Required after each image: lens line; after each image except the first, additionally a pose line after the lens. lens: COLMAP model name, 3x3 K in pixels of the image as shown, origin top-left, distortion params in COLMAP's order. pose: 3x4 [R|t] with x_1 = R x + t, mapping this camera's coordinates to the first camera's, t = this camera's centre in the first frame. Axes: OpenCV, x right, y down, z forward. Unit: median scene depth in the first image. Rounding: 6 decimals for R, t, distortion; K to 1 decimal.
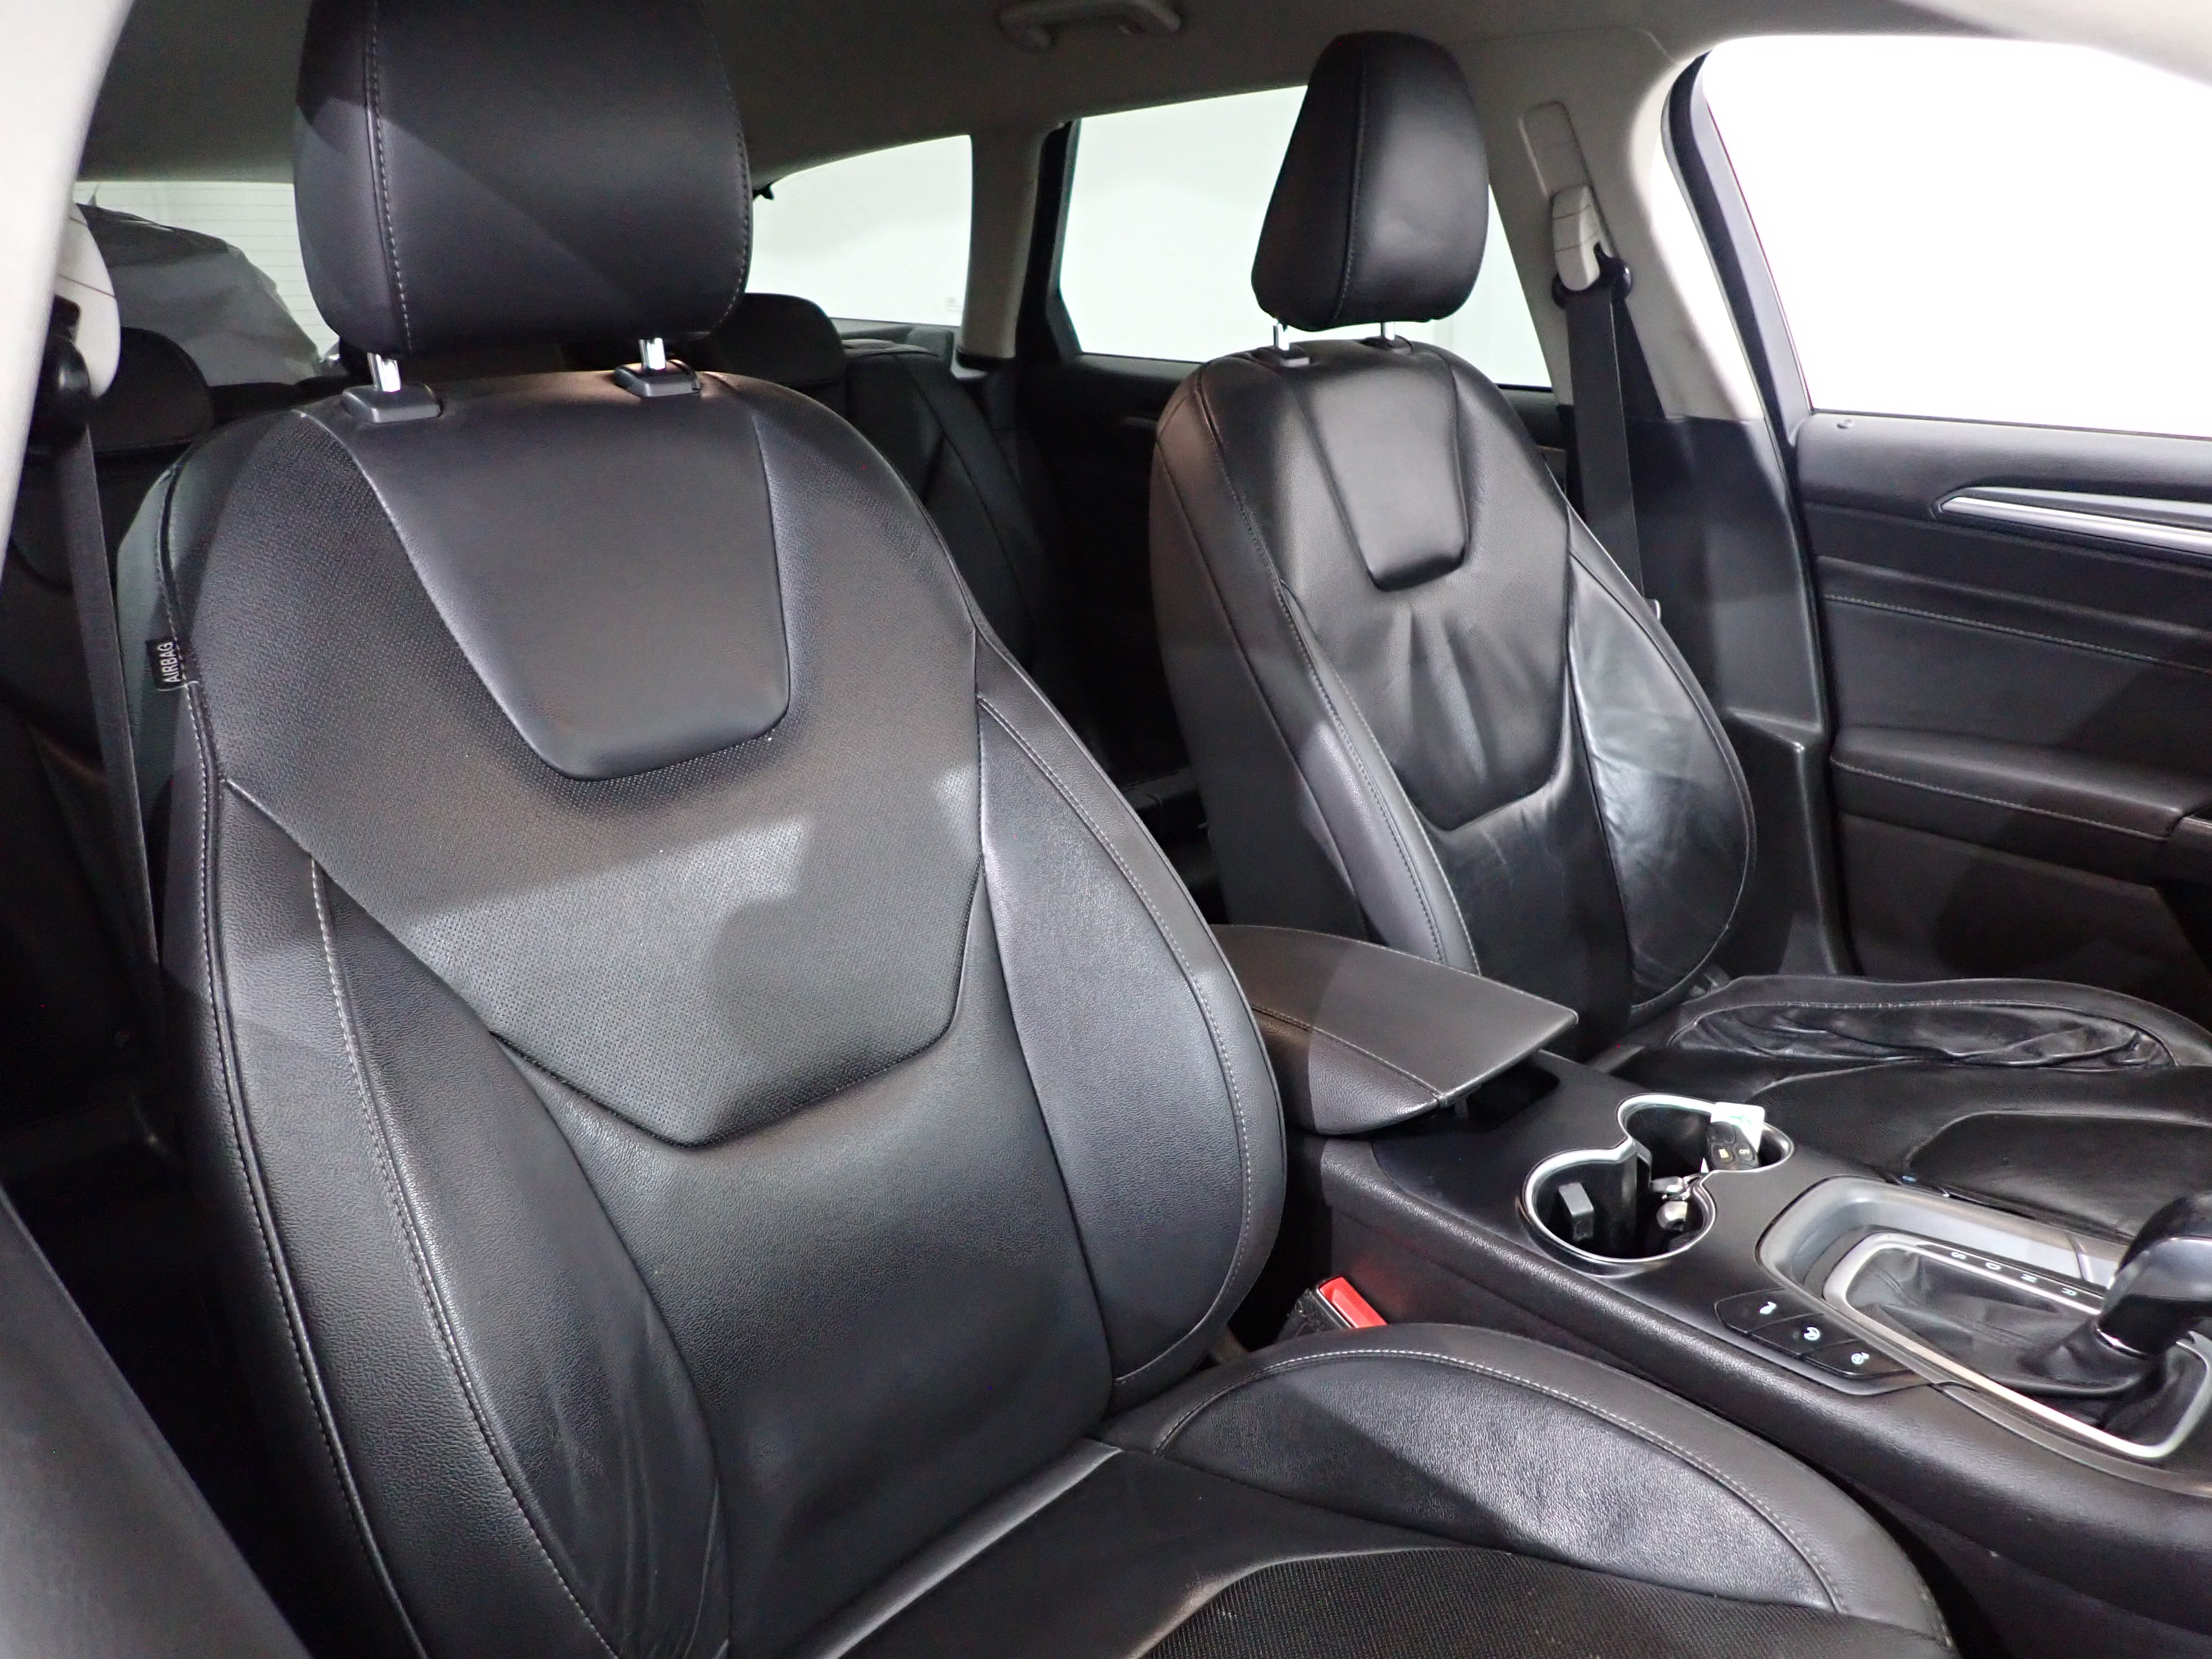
lens RADIAL K [[1611.0, 0, 1106.7], [0, 1611.0, 845.9], [0, 0, 1]] dist [0.004030, -0.010085]
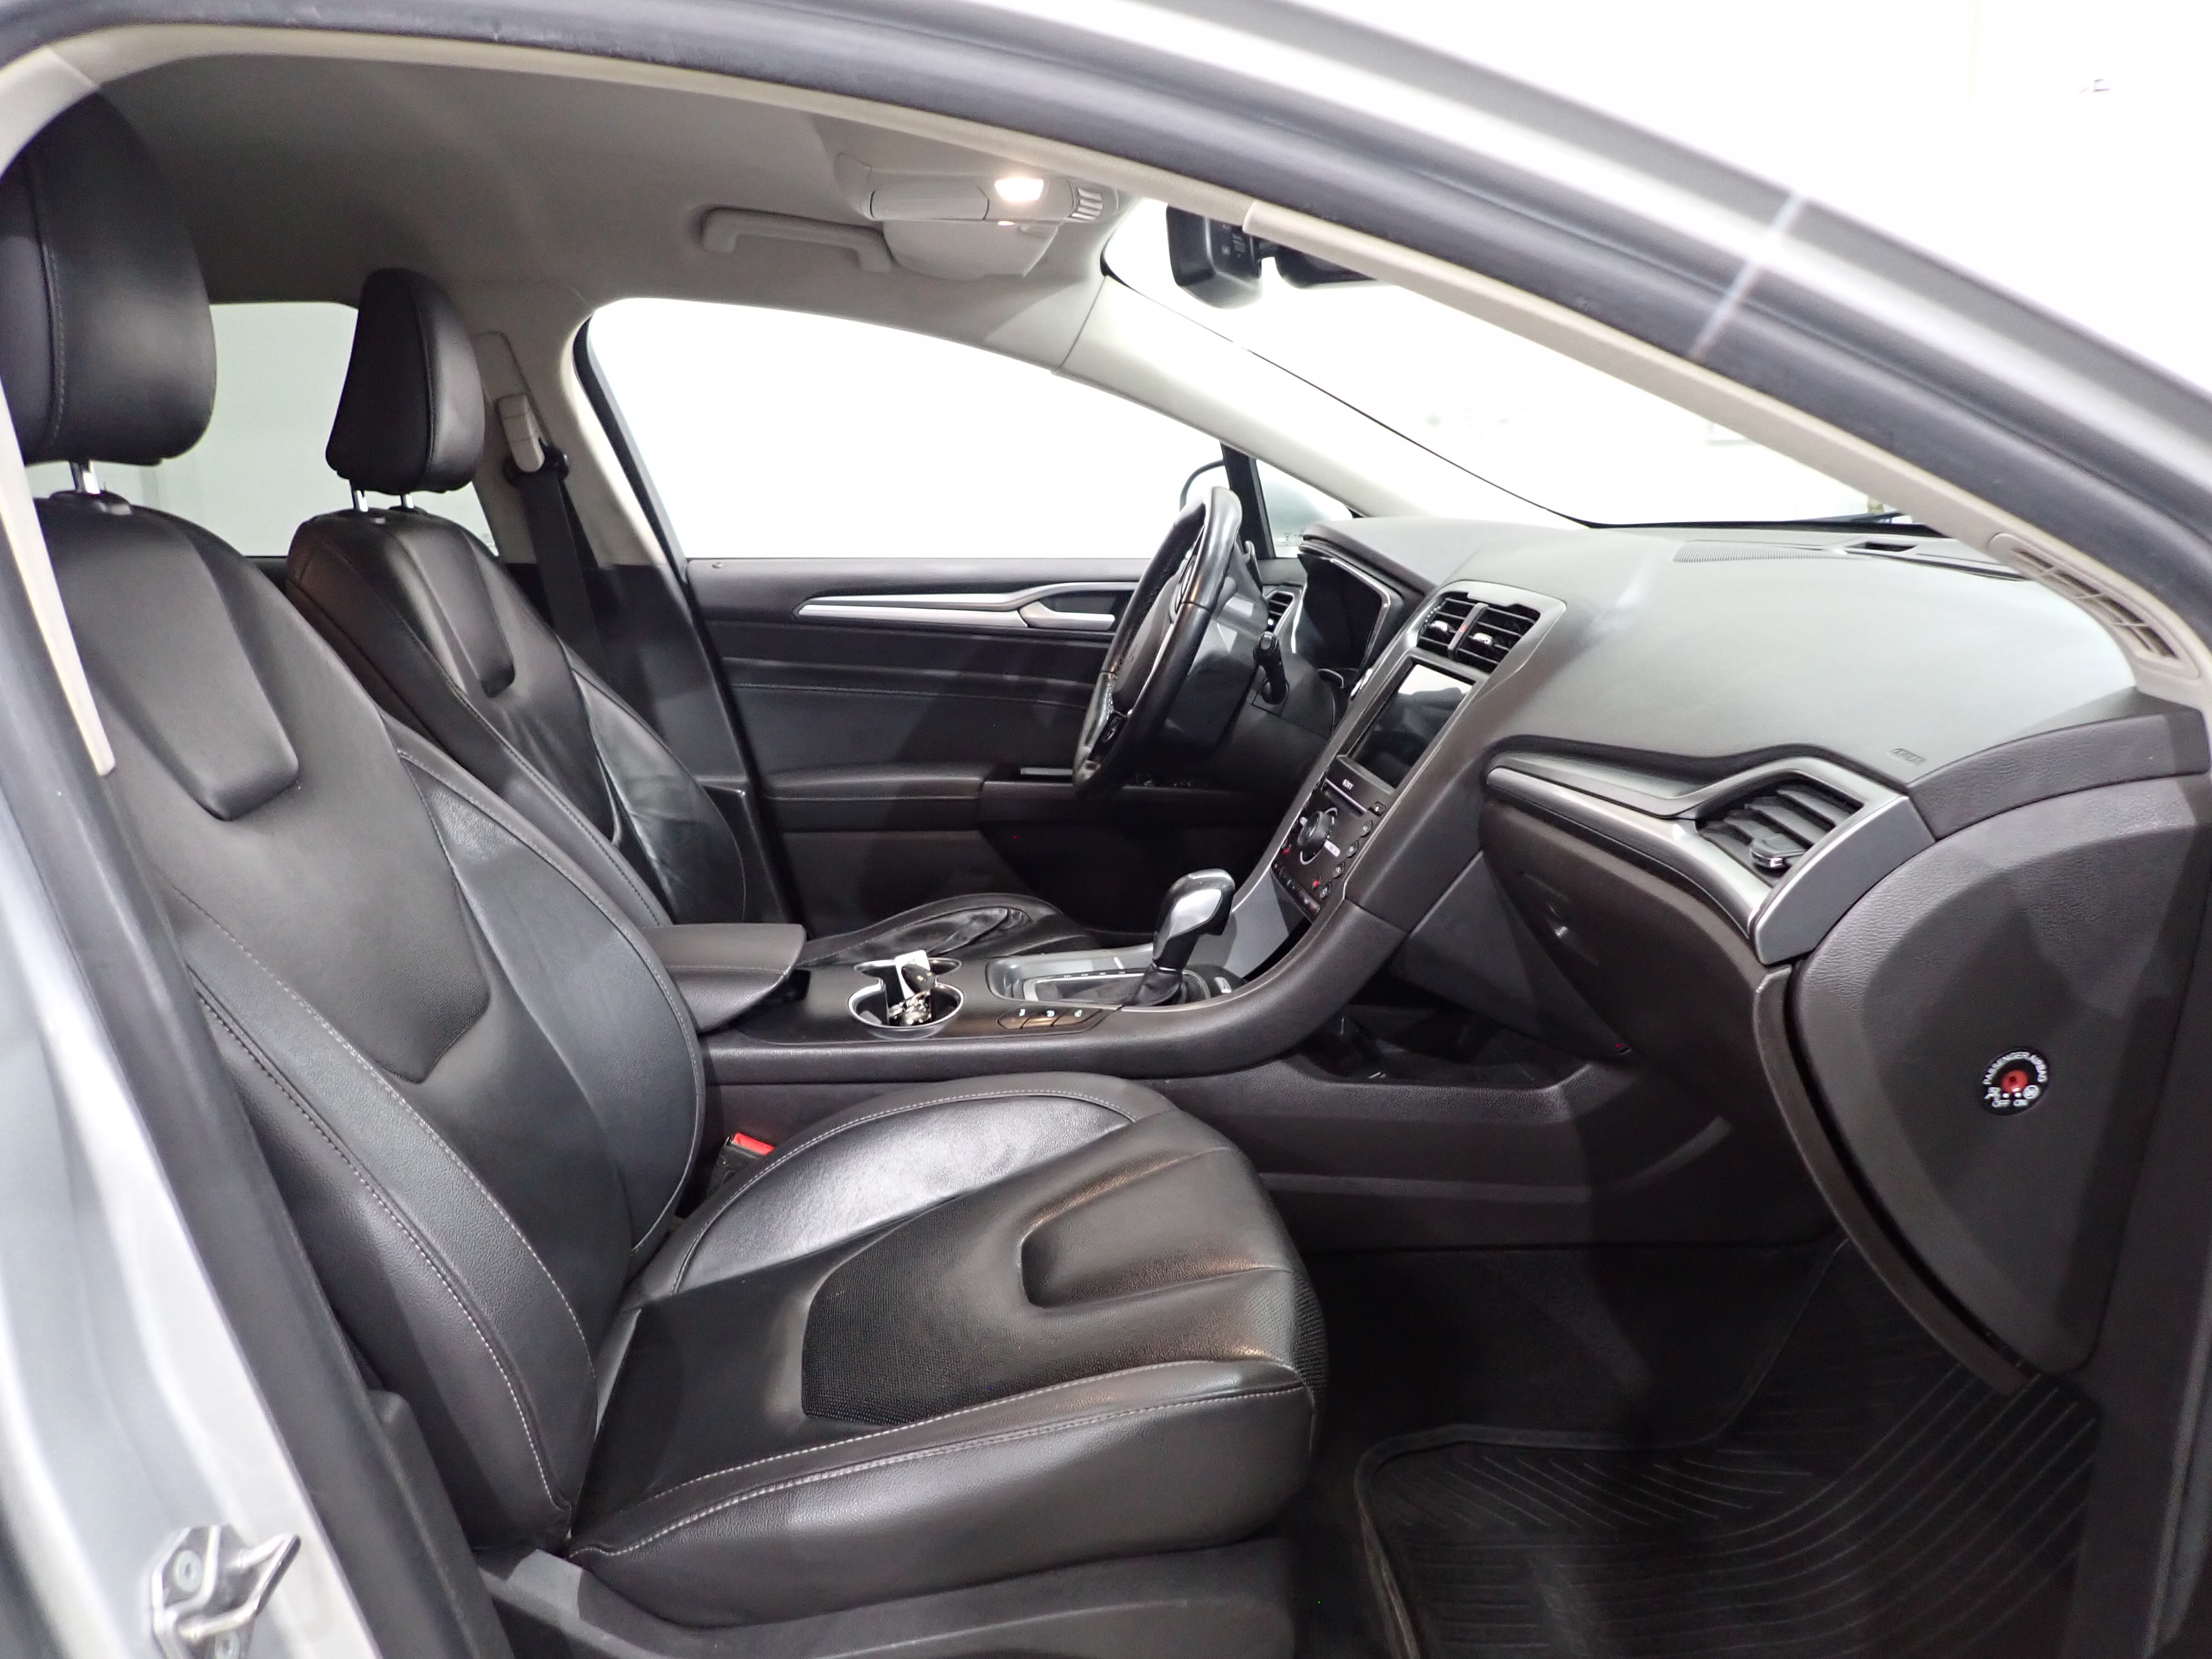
lens RADIAL K [[1611.0, 0, 1107.8], [0, 1611.0, 823.8], [0, 0, 1]] dist [0.004030, -0.010085]
pose [[0.633191, -0.154708, 0.758376, -0.453778], [0.270226, 0.962351, -0.029301, 0.096056], [-0.725291, 0.223487, 0.651158, -0.128216]]
